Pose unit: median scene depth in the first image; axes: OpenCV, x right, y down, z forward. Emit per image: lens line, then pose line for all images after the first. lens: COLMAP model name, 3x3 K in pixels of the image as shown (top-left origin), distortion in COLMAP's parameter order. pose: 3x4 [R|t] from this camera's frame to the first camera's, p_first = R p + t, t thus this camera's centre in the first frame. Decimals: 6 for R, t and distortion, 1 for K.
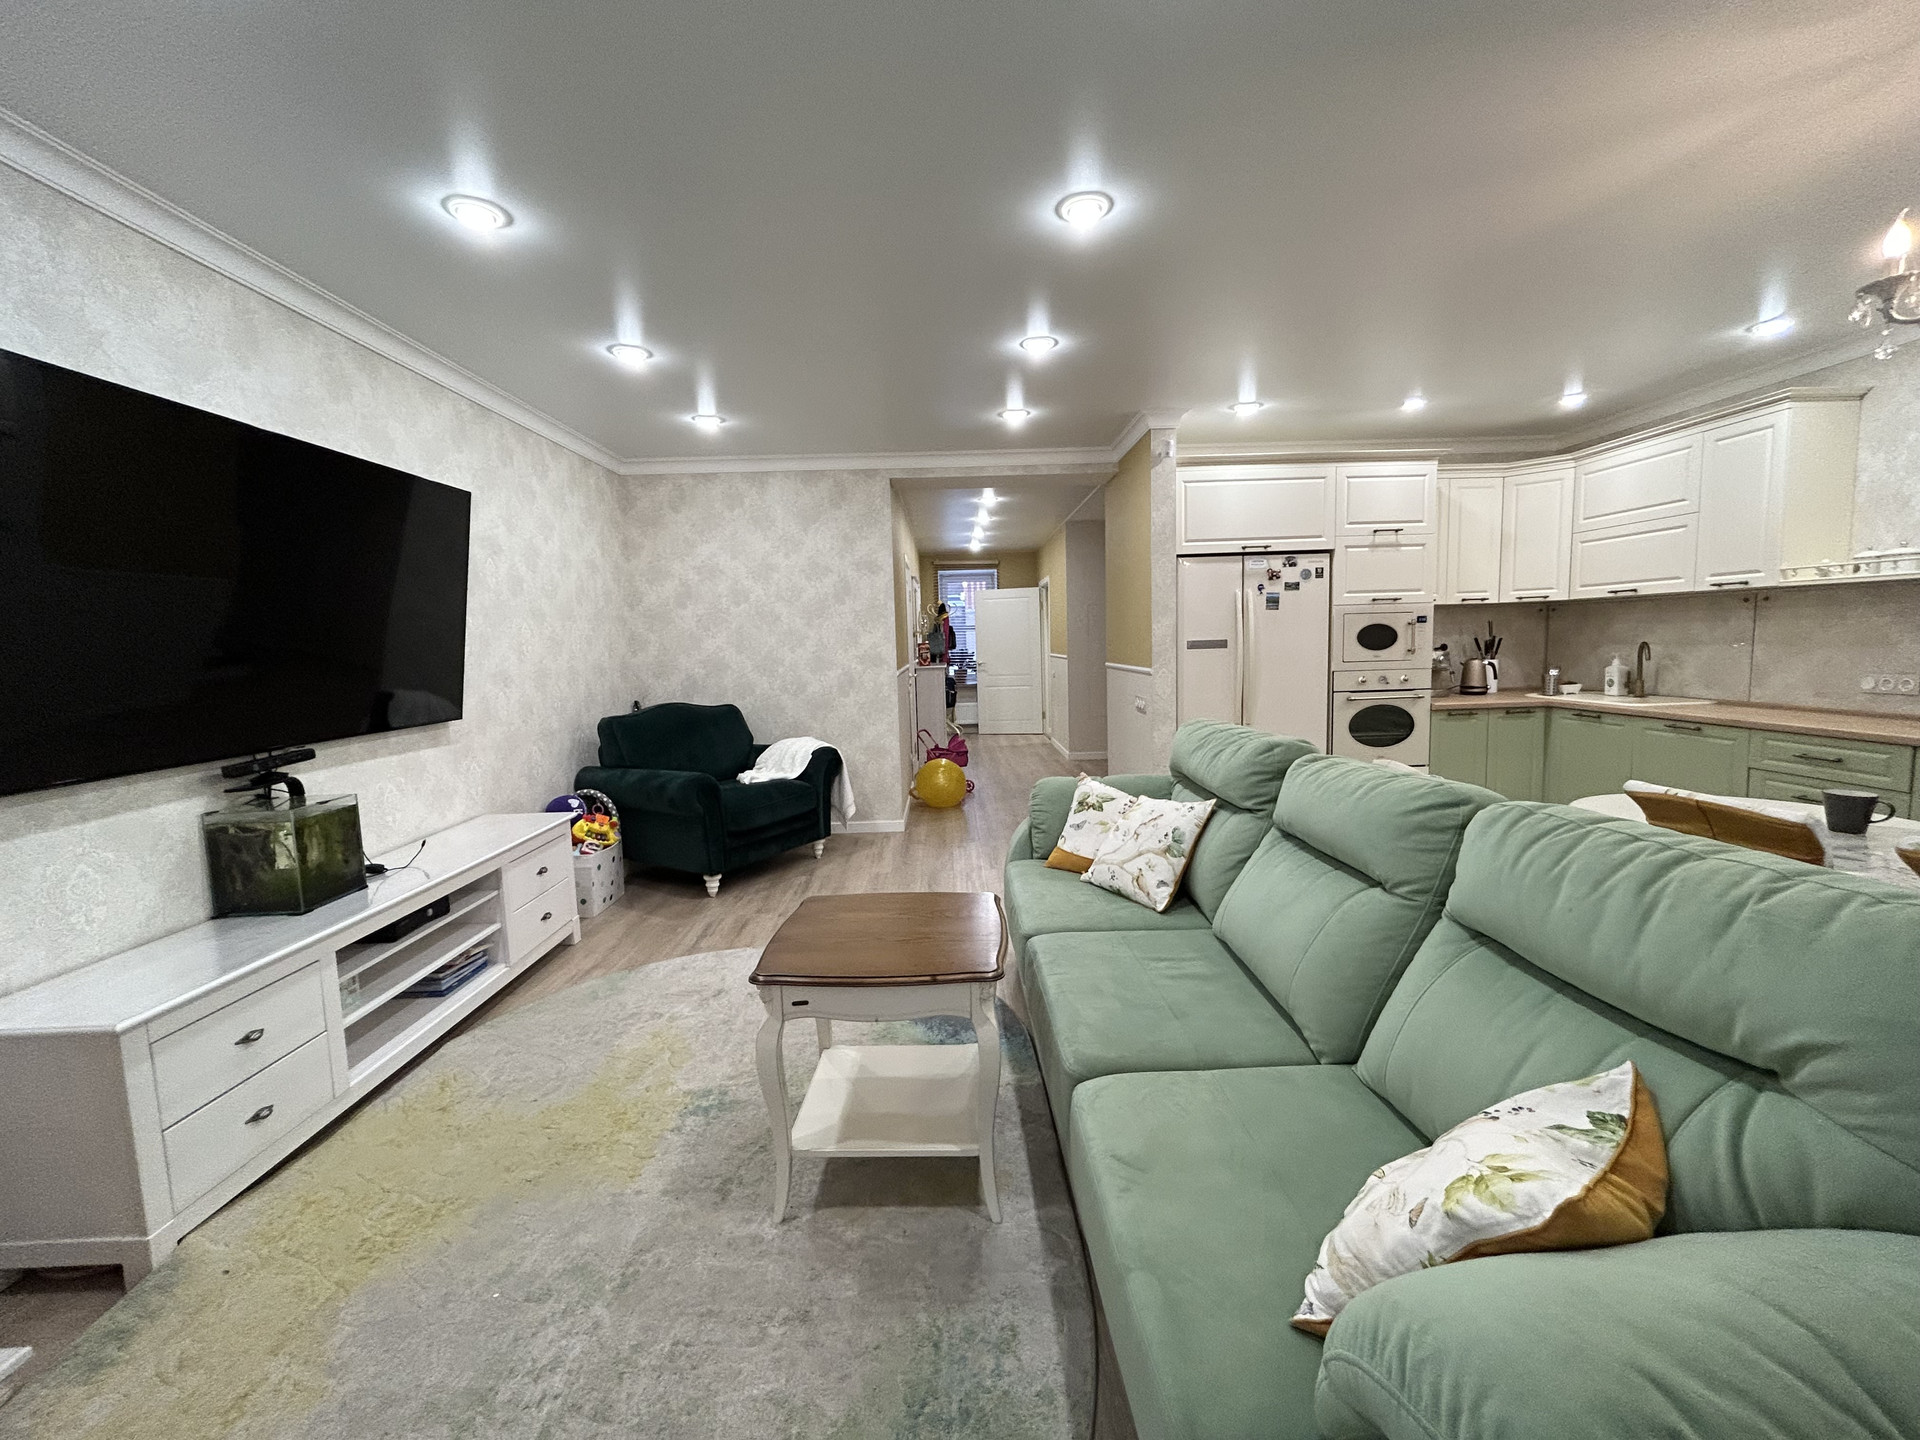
lens RADIAL K [[782.0, 0, 960.1], [0, 782.0, 717.2], [0, 0, 1]] dist [-0.003665, 0.002464]
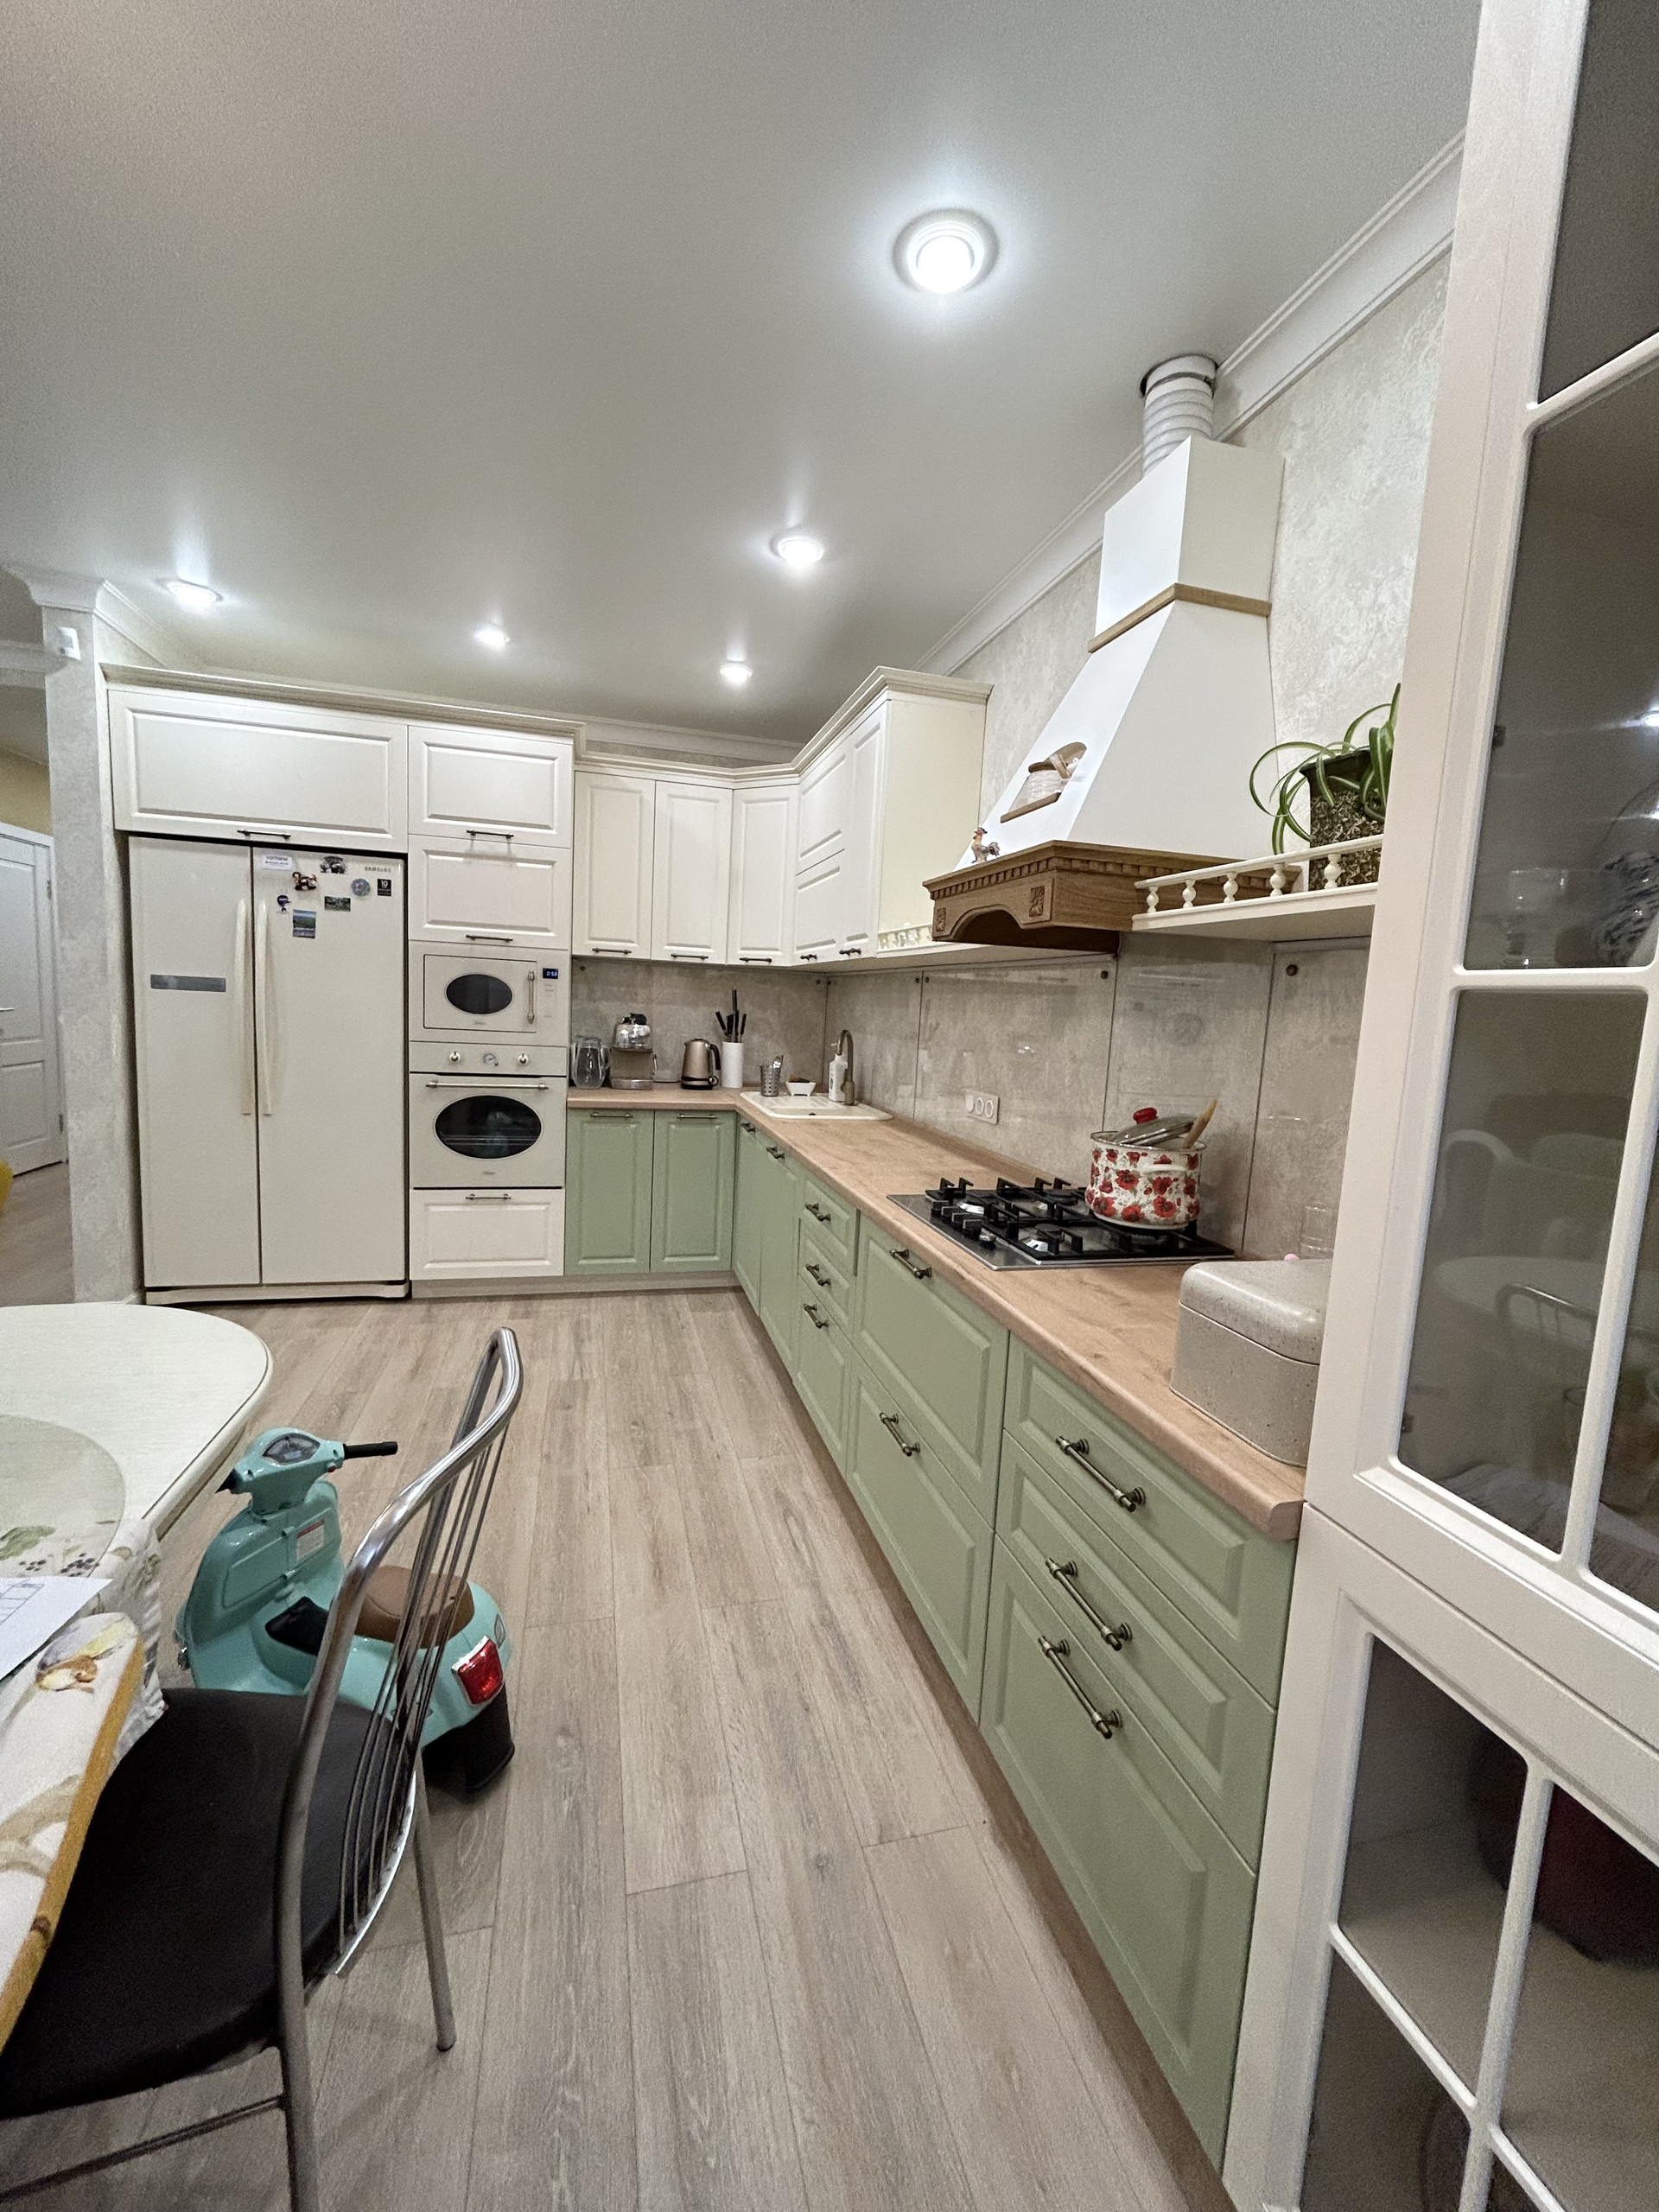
lens RADIAL K [[900.9, 0, 831.7], [0, 900.9, 1107.3], [0, 0, 1]] dist [-0.003665, 0.002464]
pose [[0.966797, 0.051359, 0.250332, 0.664787], [-0.056461, 0.998317, 0.013238, -0.034853], [-0.249231, -0.026932, 0.968070, 0.185487]]
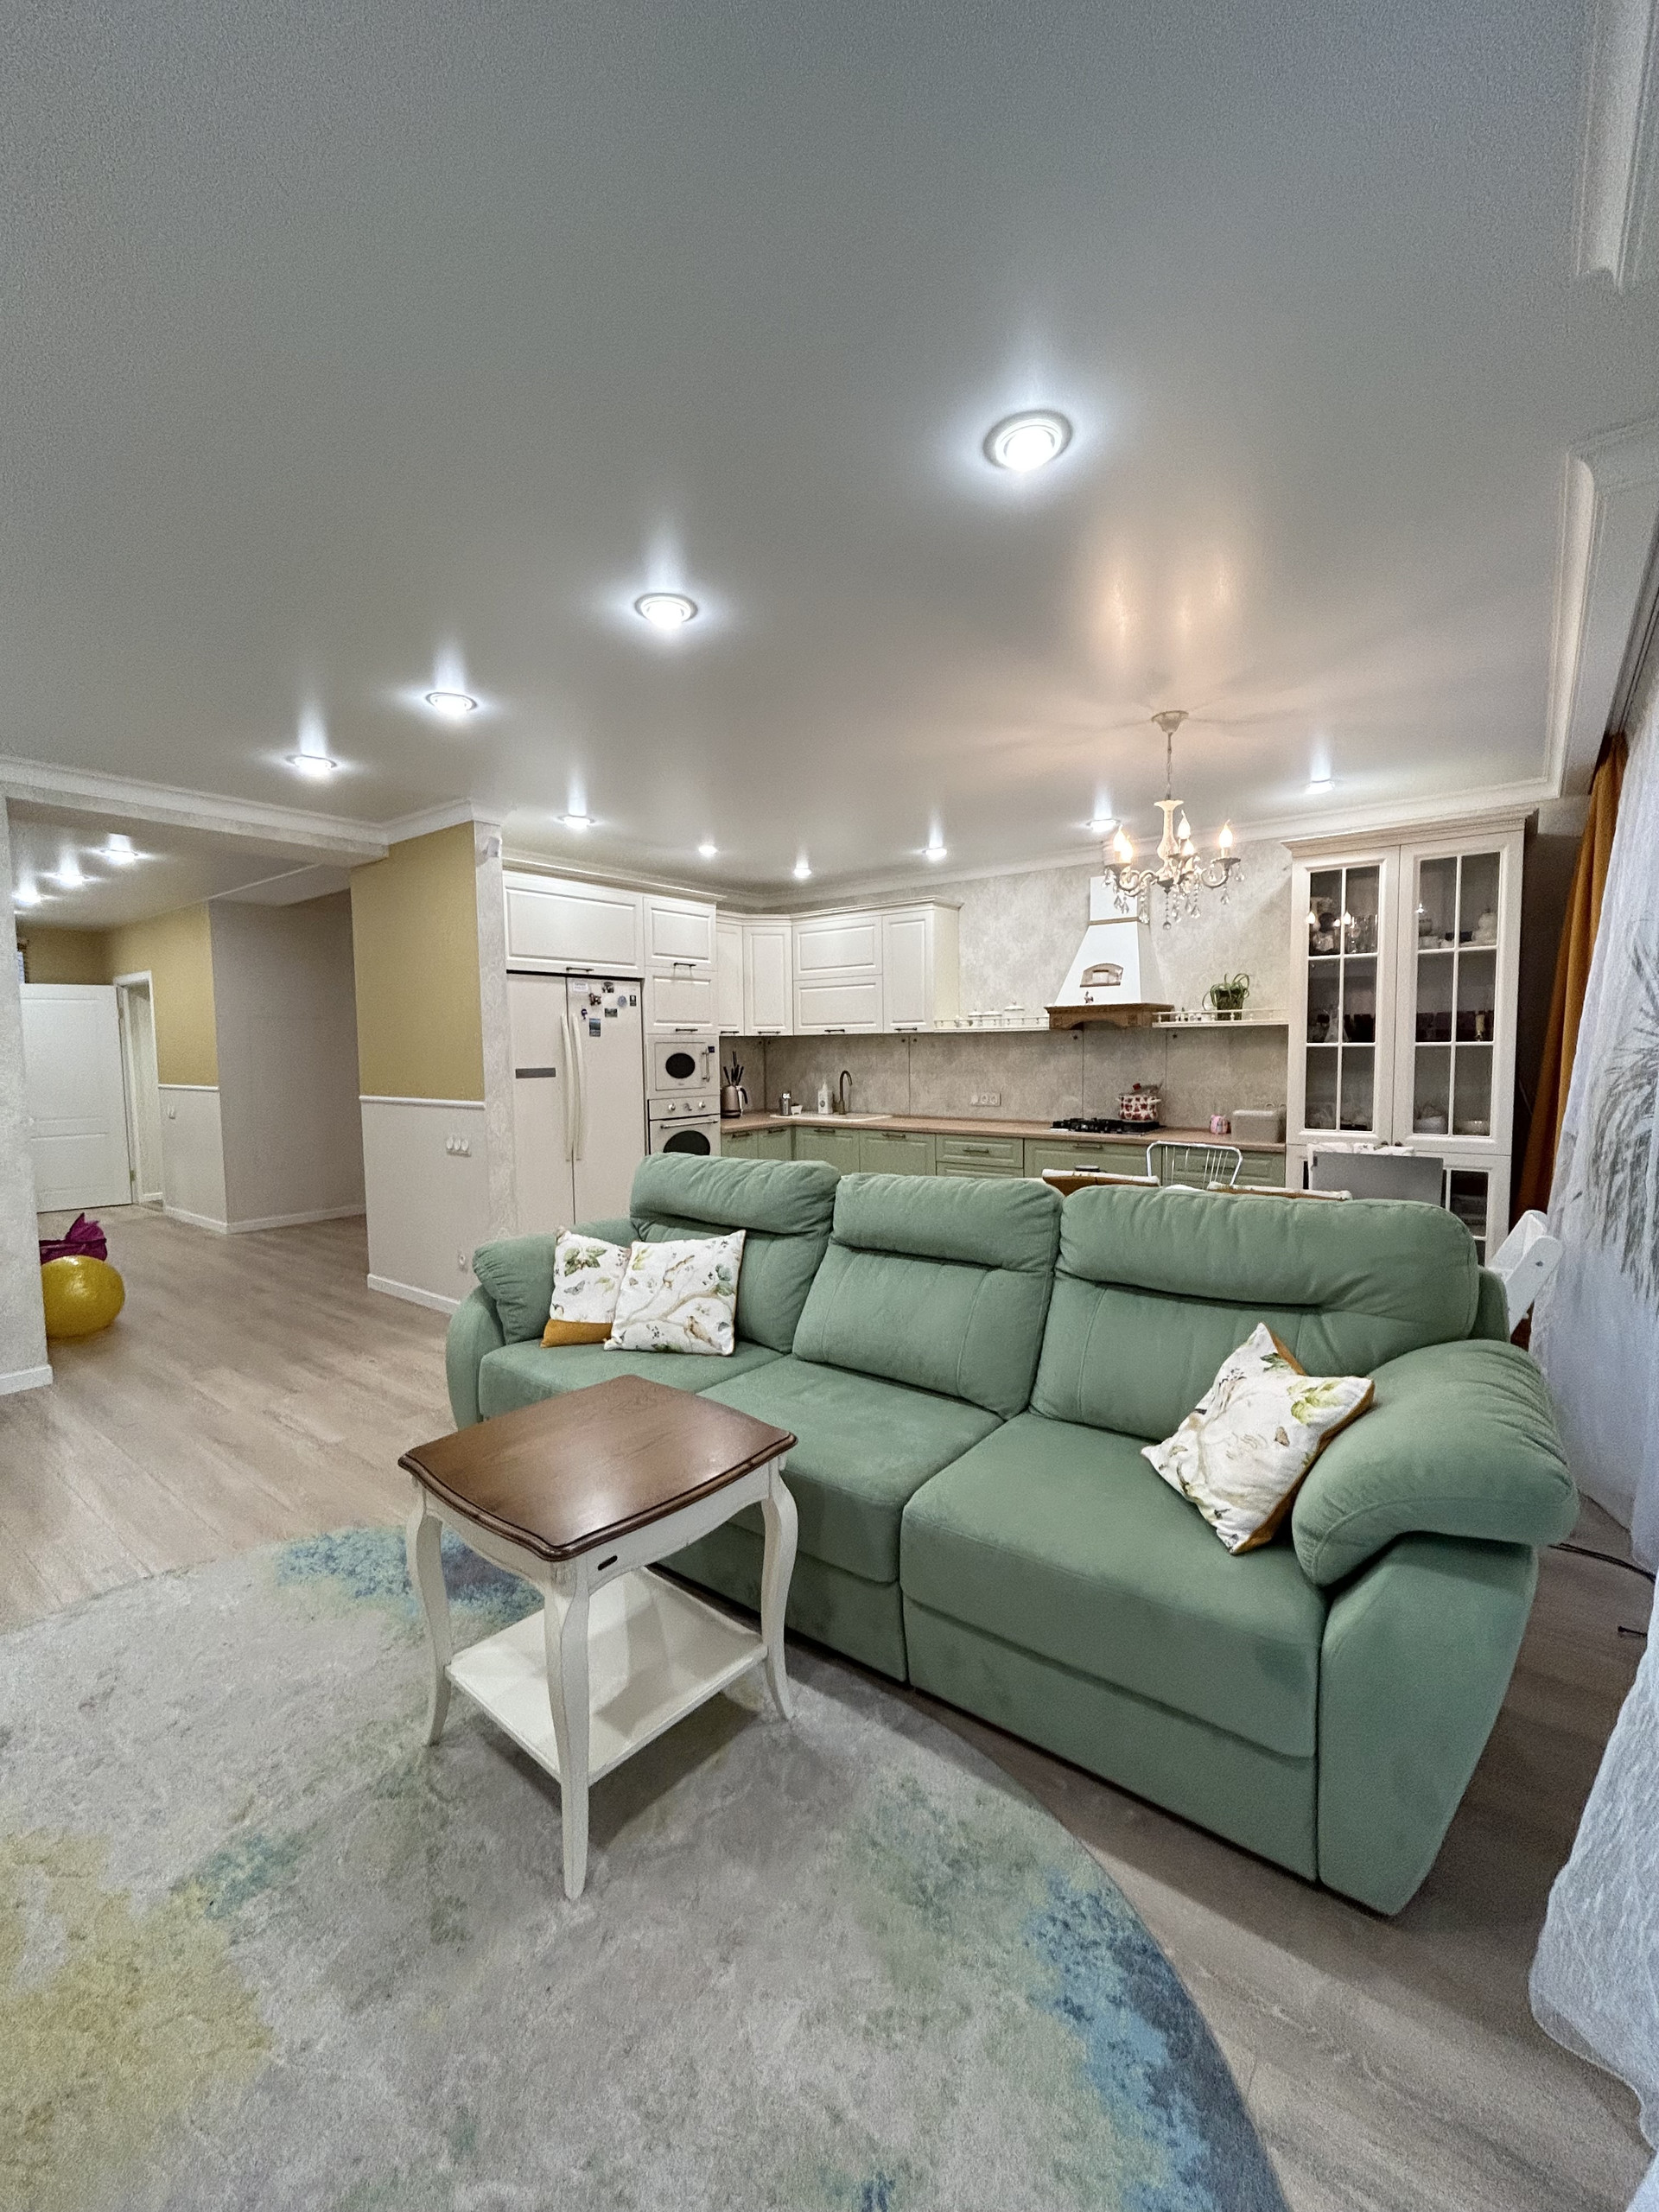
lens RADIAL K [[900.9, 0, 831.7], [0, 900.9, 1107.3], [0, 0, 1]] dist [-0.003665, 0.002464]
pose [[0.625734, -0.031026, 0.779419, -0.283171], [0.070786, 0.997344, -0.017127, -0.013836], [-0.776818, 0.065889, 0.626269, 0.106090]]
